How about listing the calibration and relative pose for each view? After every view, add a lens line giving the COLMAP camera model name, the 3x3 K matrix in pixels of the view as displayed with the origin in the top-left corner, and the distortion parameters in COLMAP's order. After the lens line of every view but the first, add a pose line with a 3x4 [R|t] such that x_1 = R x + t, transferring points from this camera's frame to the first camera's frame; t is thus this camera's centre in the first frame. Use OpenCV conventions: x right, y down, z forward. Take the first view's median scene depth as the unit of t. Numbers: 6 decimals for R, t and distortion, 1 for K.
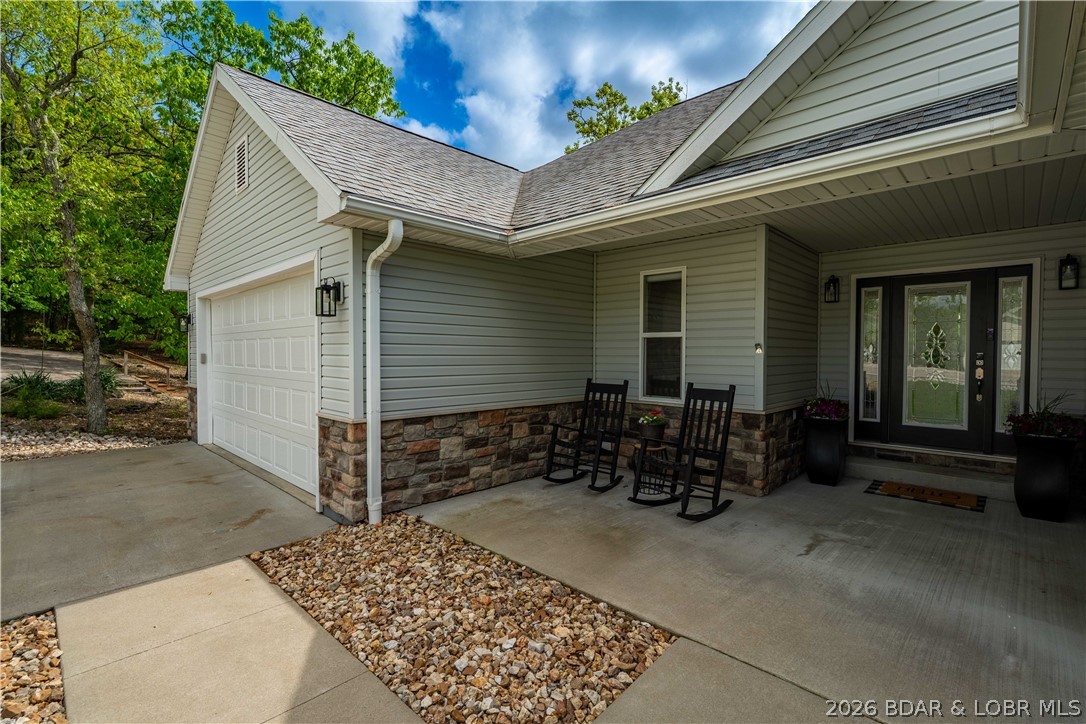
lens RADIAL K [[489.4, 0, 549.4], [0, 489.4, 359.4], [0, 0, 1]] dist [0.000806, -0.000057]
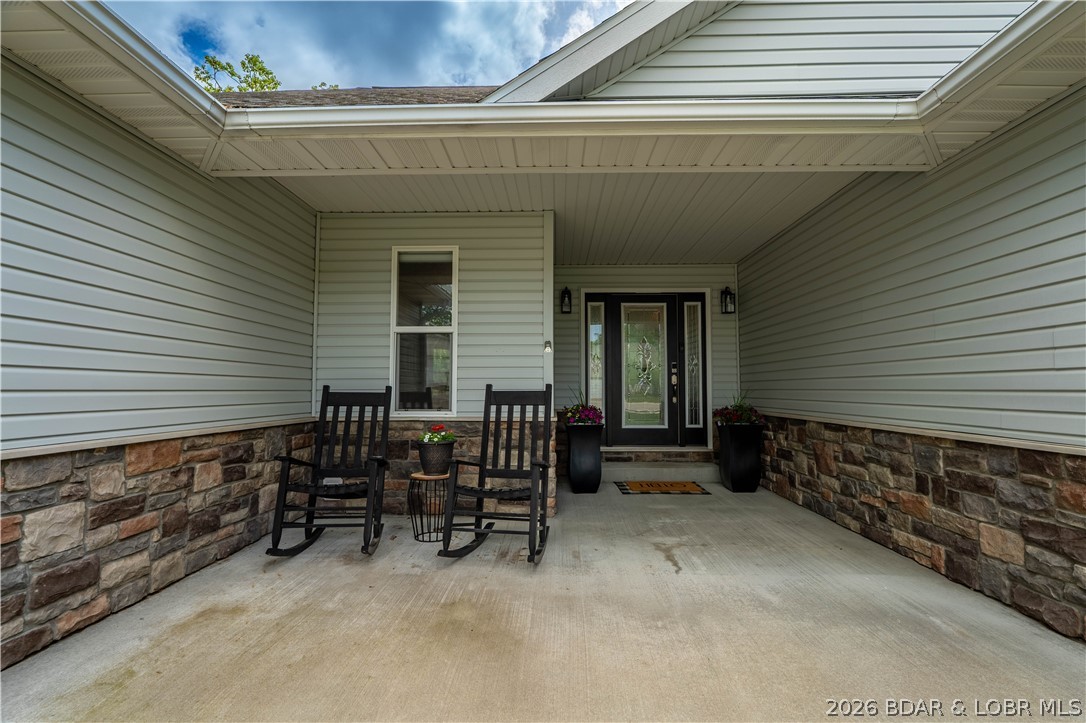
lens RADIAL K [[483.7, 0, 543.0], [0, 483.7, 361.5], [0, 0, 1]] dist [-0.000974, -0.000211]
pose [[0.740426, 0.033724, 0.671292, -0.165991], [0.011655, 0.997946, -0.062990, 0.058663], [-0.672037, 0.054464, 0.738512, 0.358170]]
